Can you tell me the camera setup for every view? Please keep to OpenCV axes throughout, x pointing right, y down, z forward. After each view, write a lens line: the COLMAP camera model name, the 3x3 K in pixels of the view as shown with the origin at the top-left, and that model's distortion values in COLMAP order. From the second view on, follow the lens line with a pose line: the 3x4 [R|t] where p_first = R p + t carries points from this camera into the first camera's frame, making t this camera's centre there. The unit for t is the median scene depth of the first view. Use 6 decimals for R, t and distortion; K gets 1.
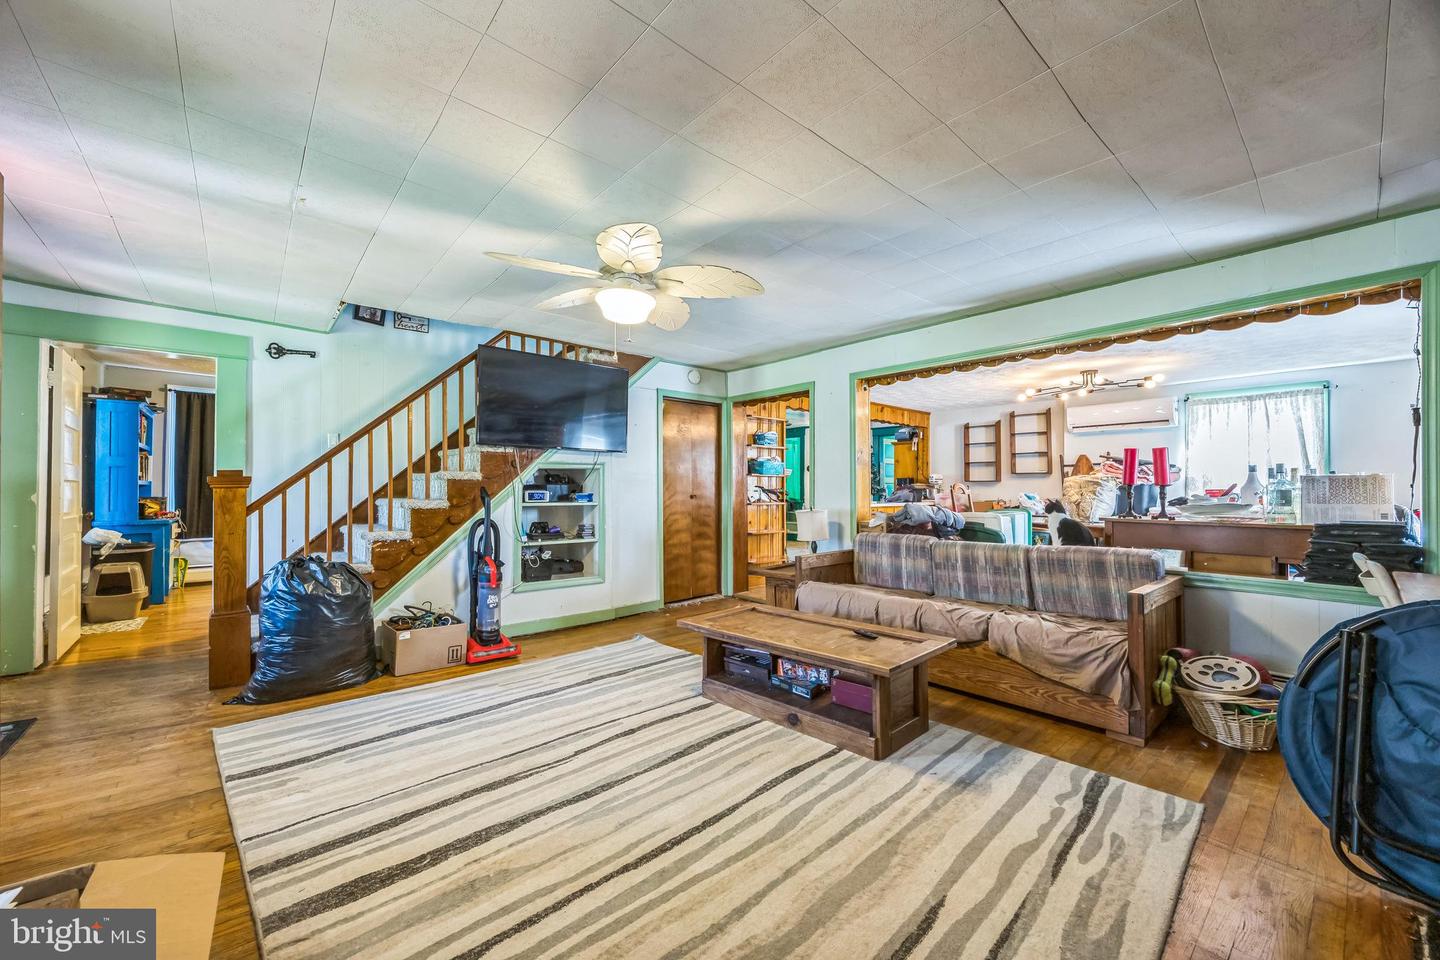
lens RADIAL K [[556.6, 0, 716.8], [0, 556.6, 485.6], [0, 0, 1]] dist [-0.005984, -0.000667]
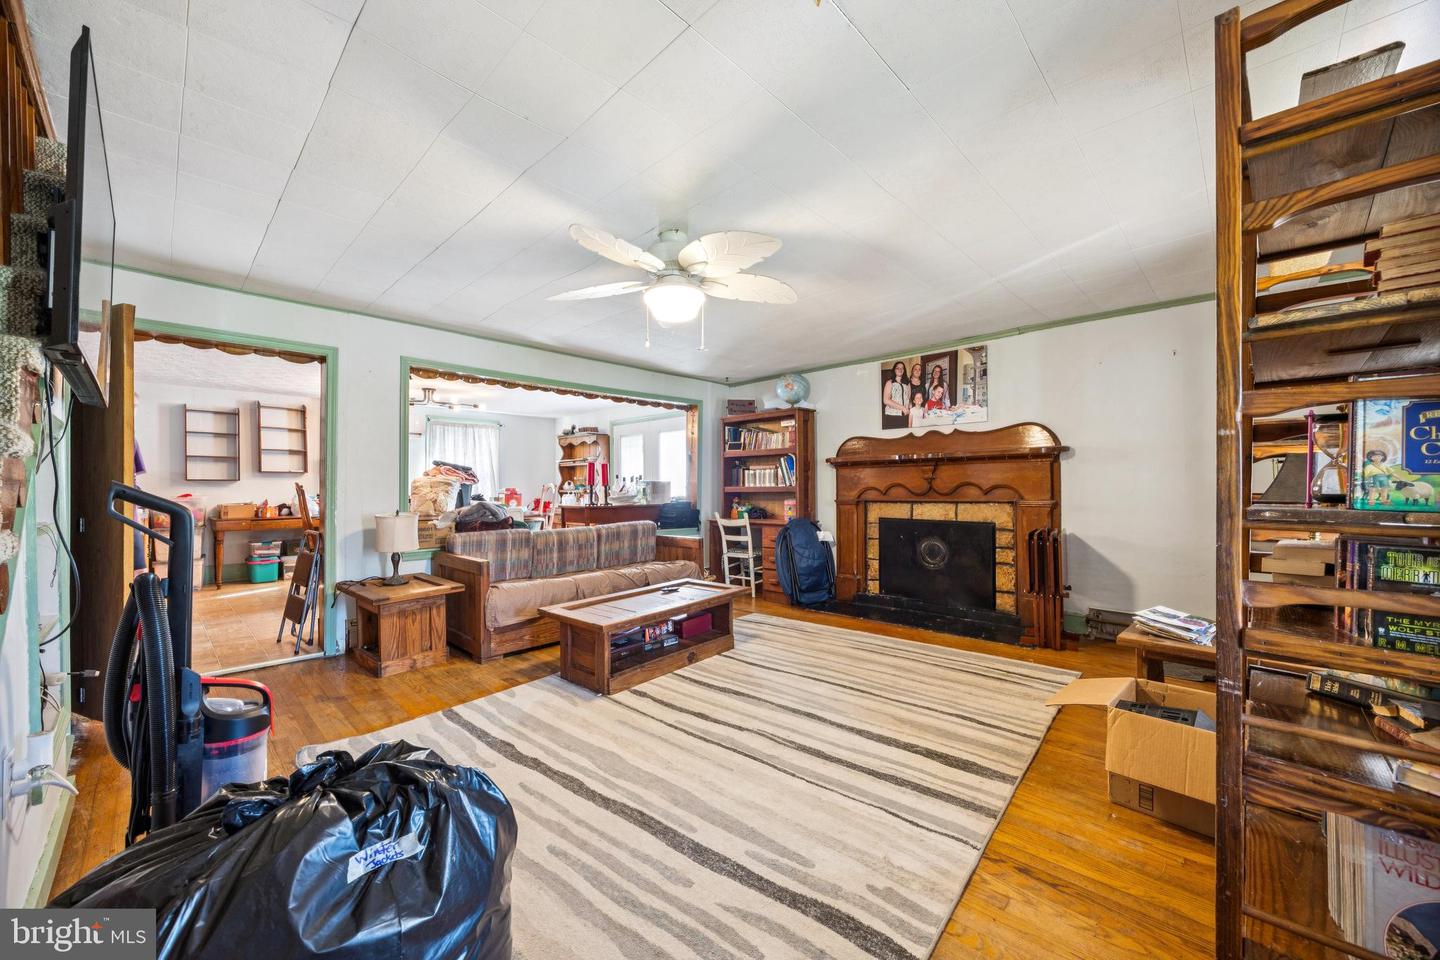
lens RADIAL K [[556.6, 0, 722.6], [0, 556.6, 485.3], [0, 0, 1]] dist [-0.005984, -0.000667]
pose [[-0.092378, 0.004467, 0.995714, -0.930280], [-0.000413, 0.999990, -0.004525, 0.006728], [-0.995724, -0.000829, -0.092375, 0.799609]]
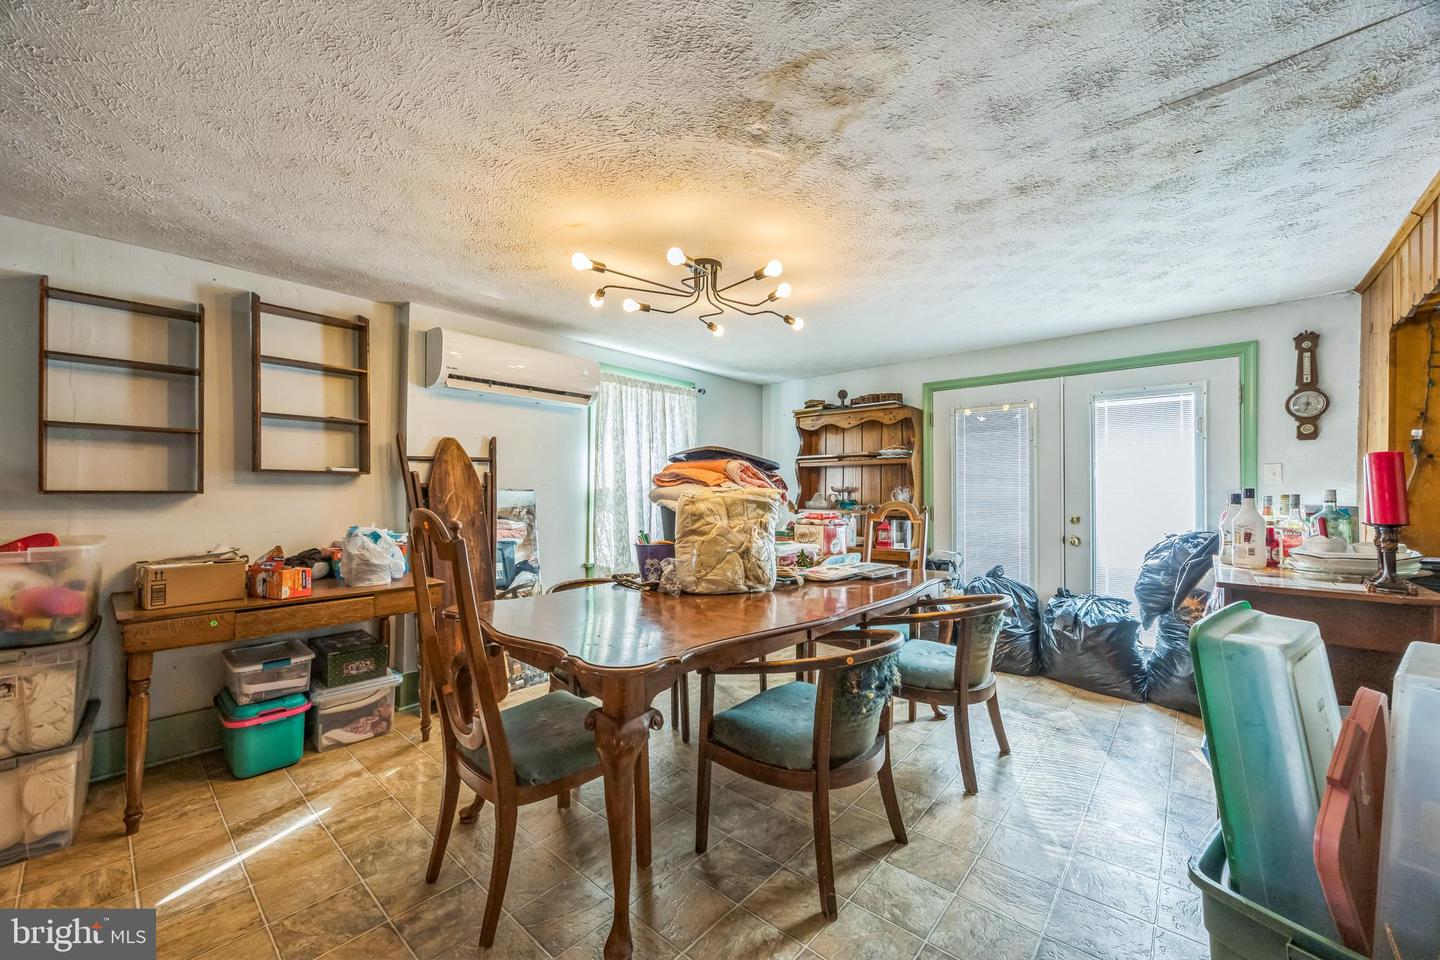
lens RADIAL K [[556.6, 0, 729.7], [0, 556.6, 485.6], [0, 0, 1]] dist [-0.005984, -0.000667]
pose [[-0.147914, 0.010200, 0.988948, 0.339662], [-0.007941, 0.999902, -0.011501, -0.024934], [-0.988968, -0.009554, -0.147818, 1.727485]]
